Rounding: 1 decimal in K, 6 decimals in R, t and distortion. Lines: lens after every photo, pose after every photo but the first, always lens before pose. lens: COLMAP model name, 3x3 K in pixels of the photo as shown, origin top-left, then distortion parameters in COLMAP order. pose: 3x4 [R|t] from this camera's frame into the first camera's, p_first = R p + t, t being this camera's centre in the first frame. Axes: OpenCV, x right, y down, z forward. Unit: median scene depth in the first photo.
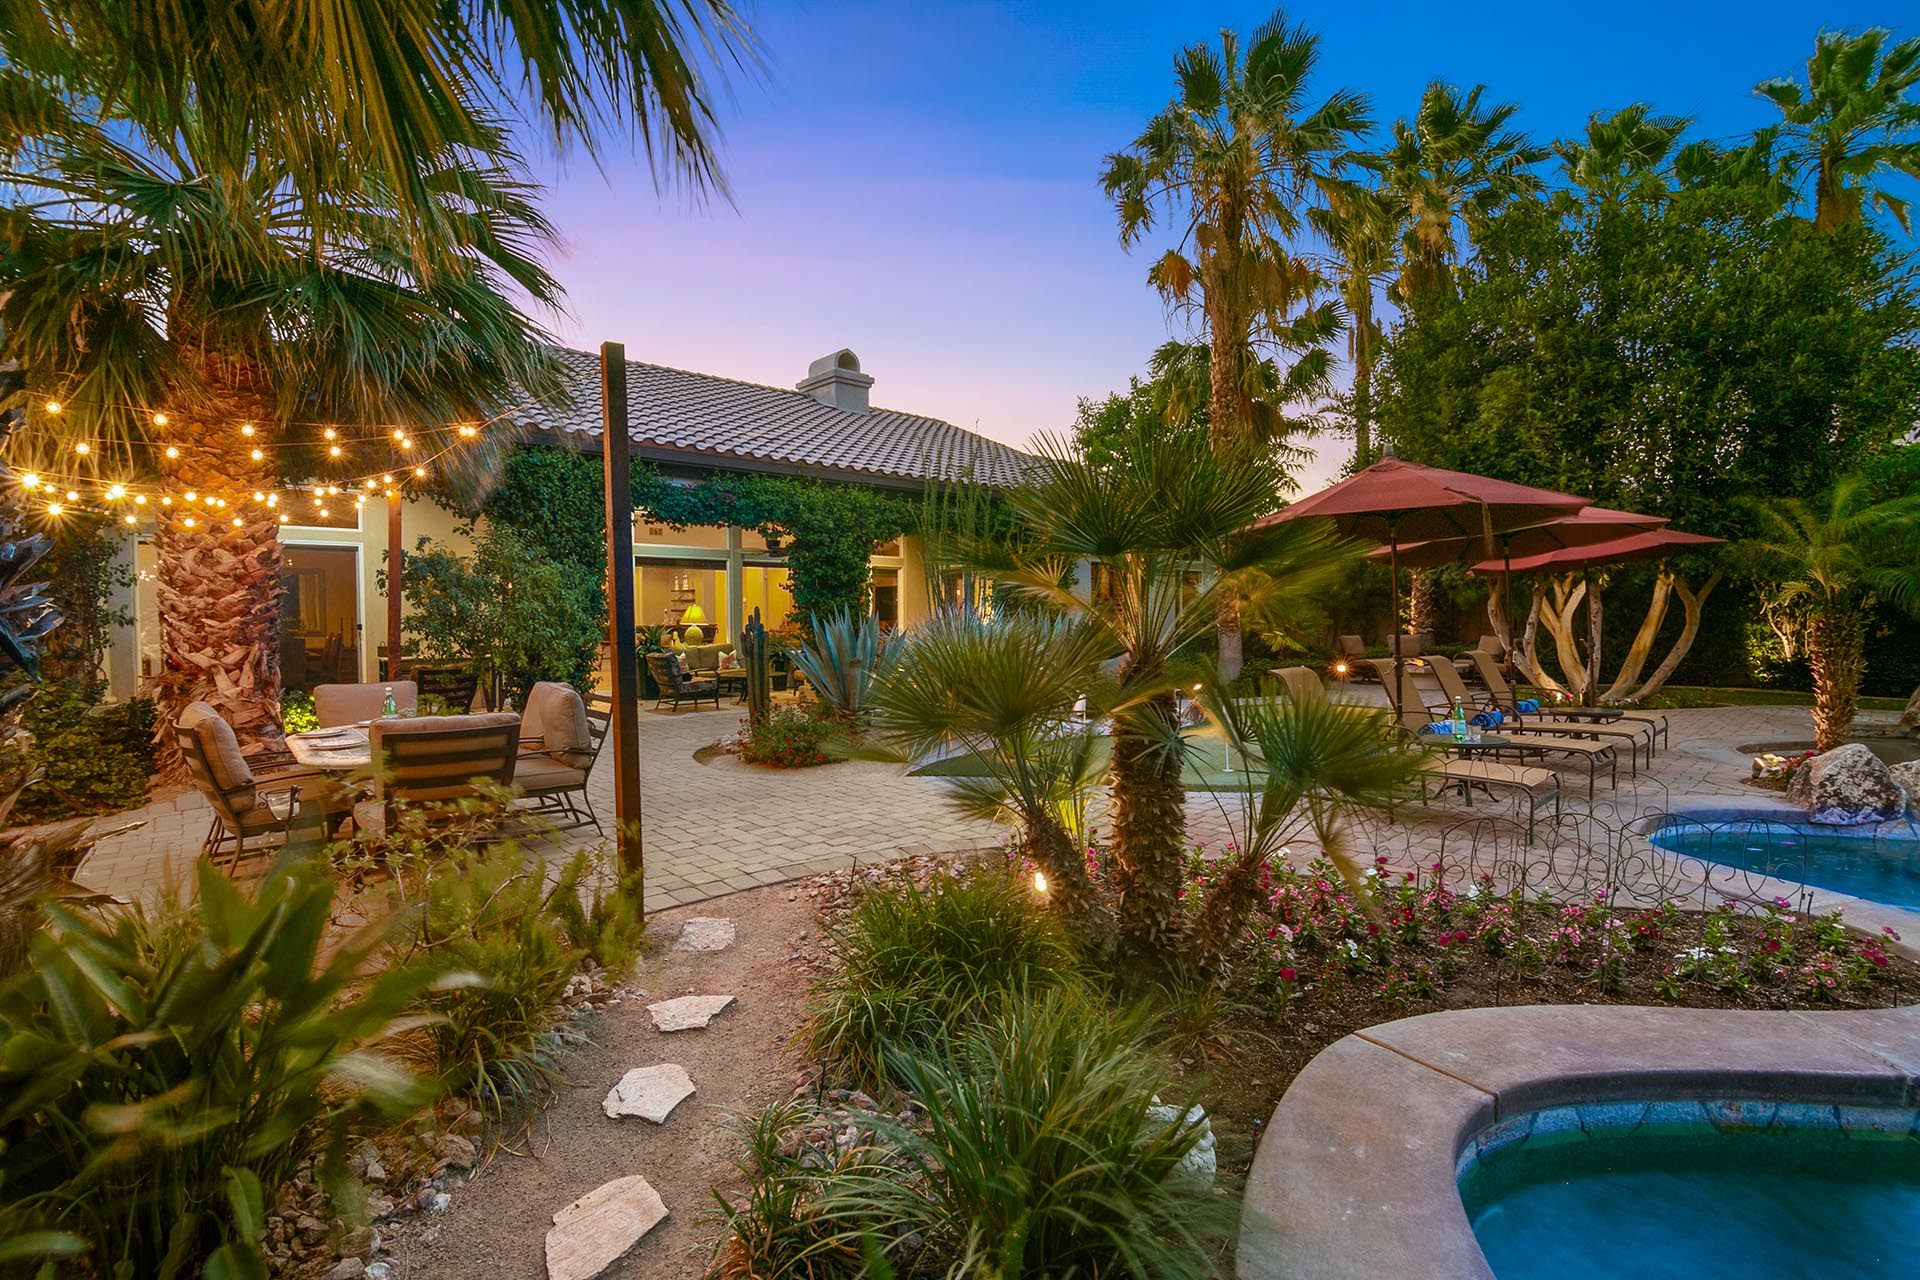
lens RADIAL K [[861.9, 0, 960.0], [0, 861.9, 640.0], [0, 0, 1]] dist [0.001201, -0.006923]
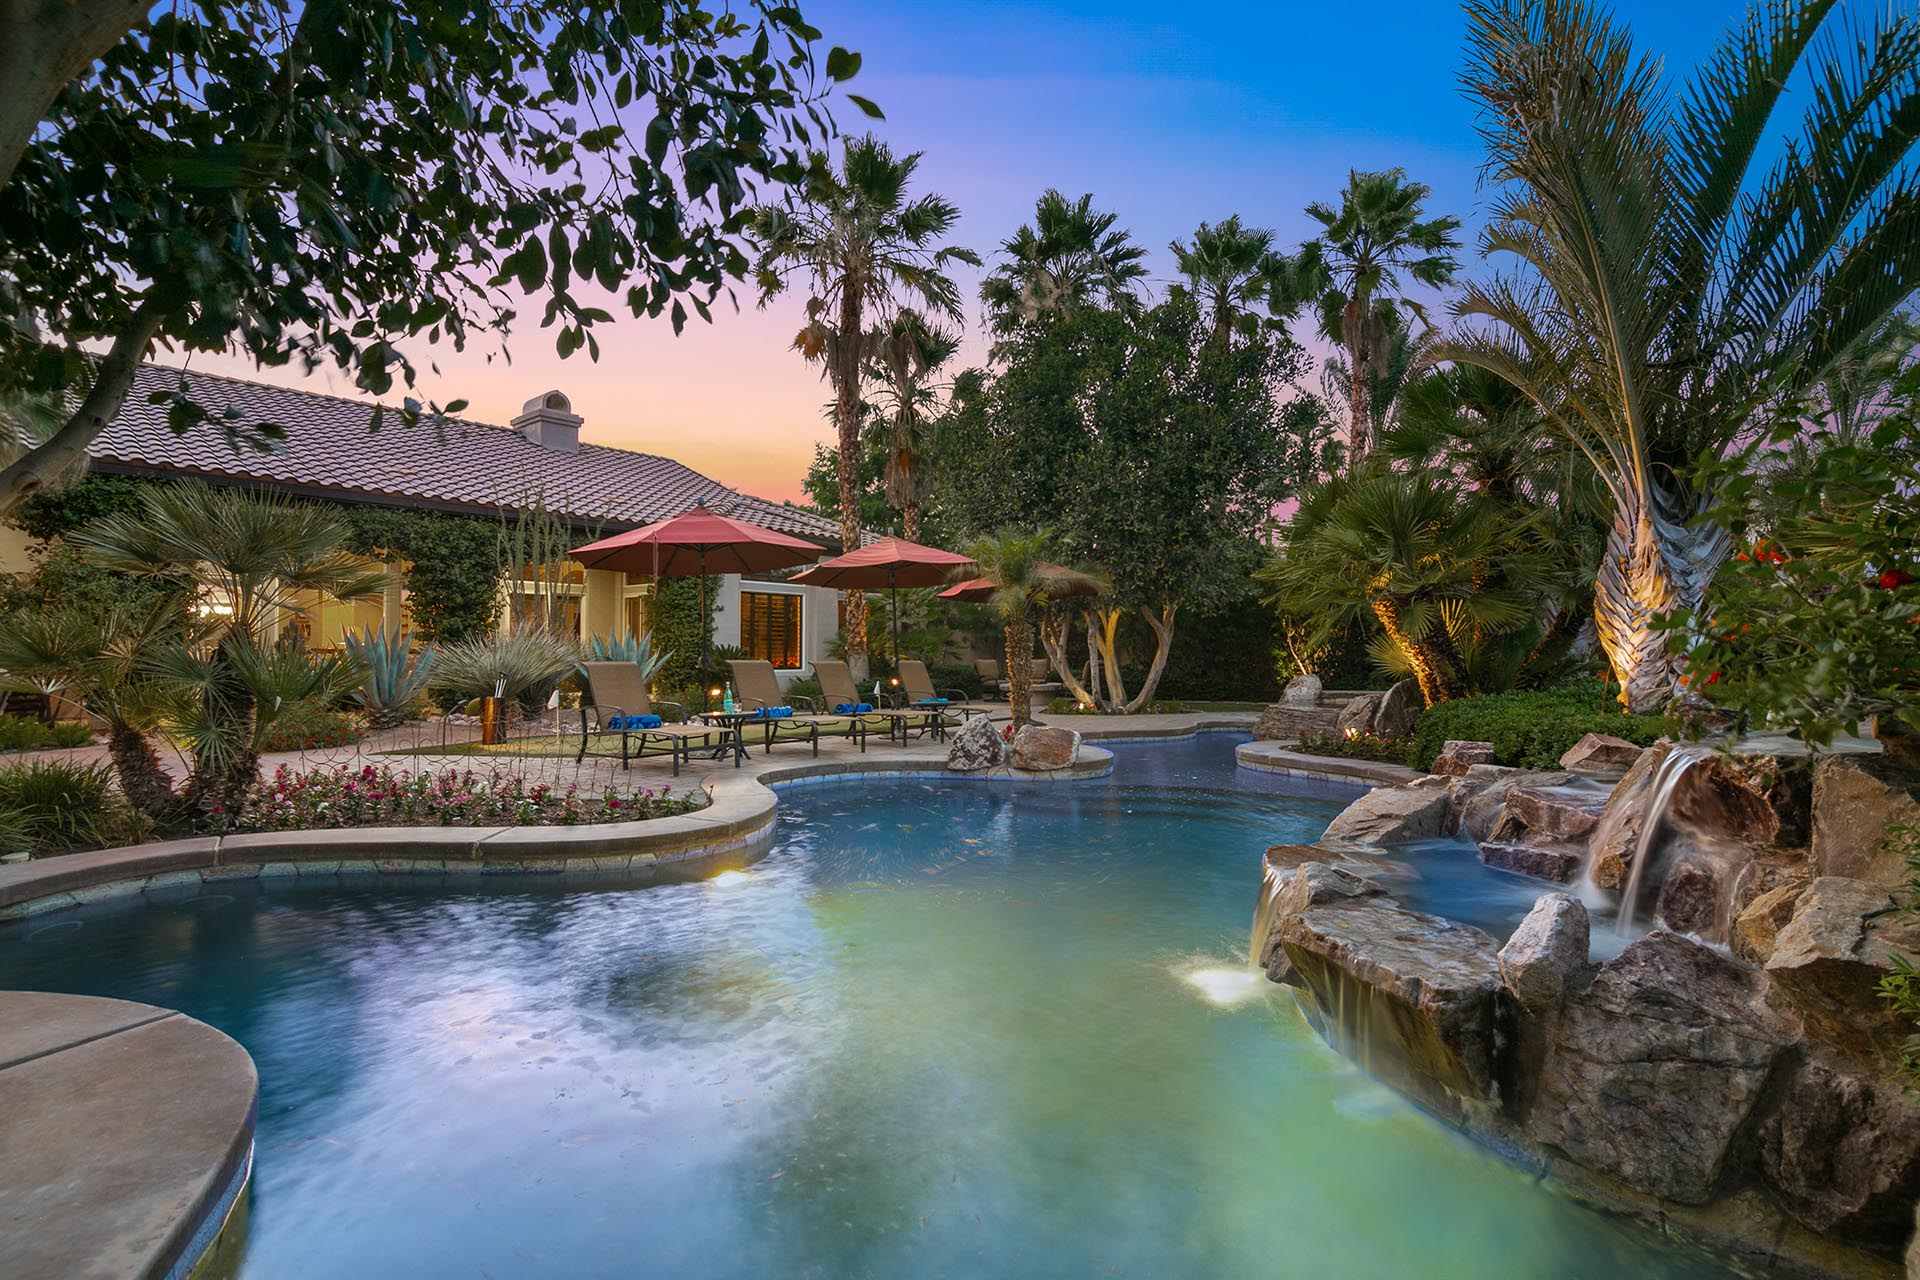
lens RADIAL K [[888.1, 0, 960.0], [0, 888.1, 640.0], [0, 0, 1]] dist [0.000957, -0.000166]
pose [[0.993054, 0.008579, 0.117342, 0.369326], [-0.003178, 0.998930, -0.046145, 0.029878], [-0.117613, 0.045452, 0.992019, -0.205787]]
